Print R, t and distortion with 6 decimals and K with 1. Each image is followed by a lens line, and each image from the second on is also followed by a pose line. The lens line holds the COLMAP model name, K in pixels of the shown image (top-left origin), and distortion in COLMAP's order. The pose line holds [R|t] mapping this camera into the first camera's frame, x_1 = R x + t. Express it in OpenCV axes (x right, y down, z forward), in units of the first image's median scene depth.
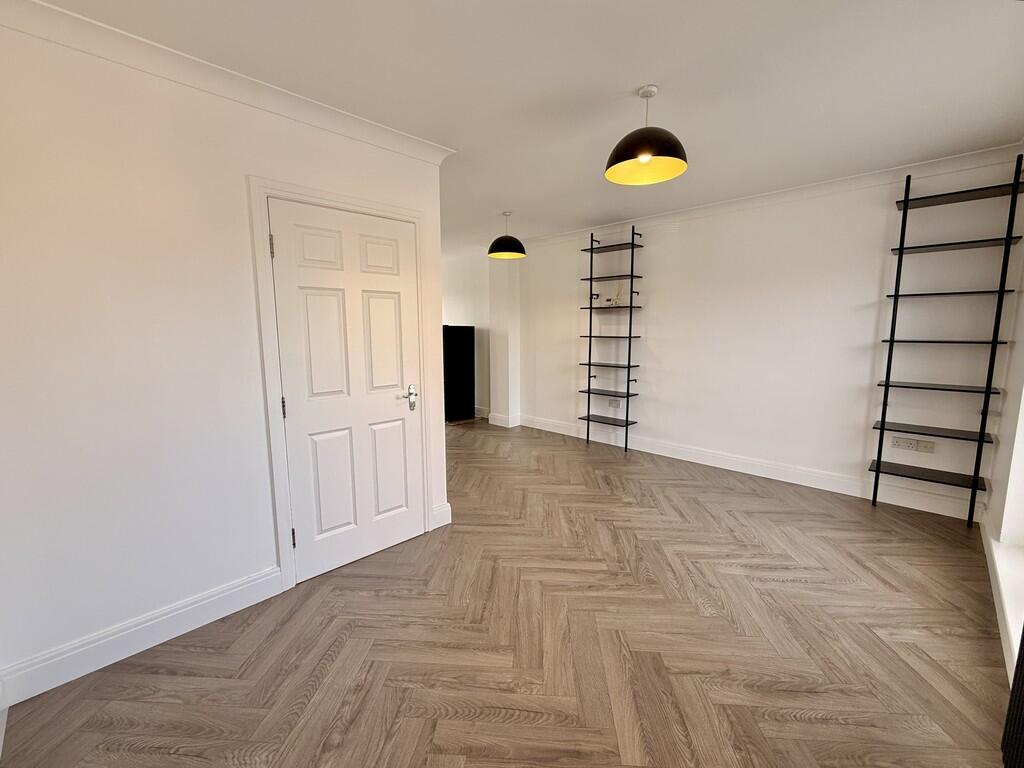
lens RADIAL K [[431.0, 0, 512.0], [0, 431.0, 384.0], [0, 0, 1]] dist [0.000233, -0.000139]
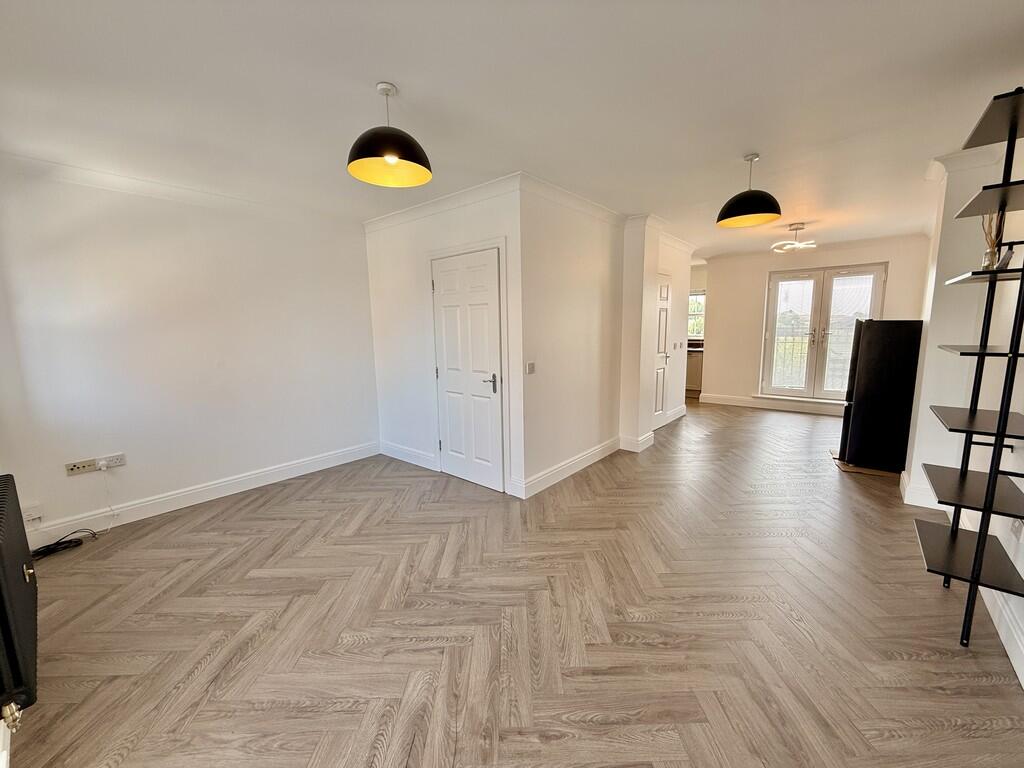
lens RADIAL K [[406.4, 0, 512.0], [0, 406.4, 384.0], [0, 0, 1]] dist [0.000354, -0.000066]
pose [[0.079643, 0.146564, -0.985990, 1.281376], [-0.115801, 0.983795, 0.136884, -0.182383], [0.990074, 0.103277, 0.095325, 1.214082]]
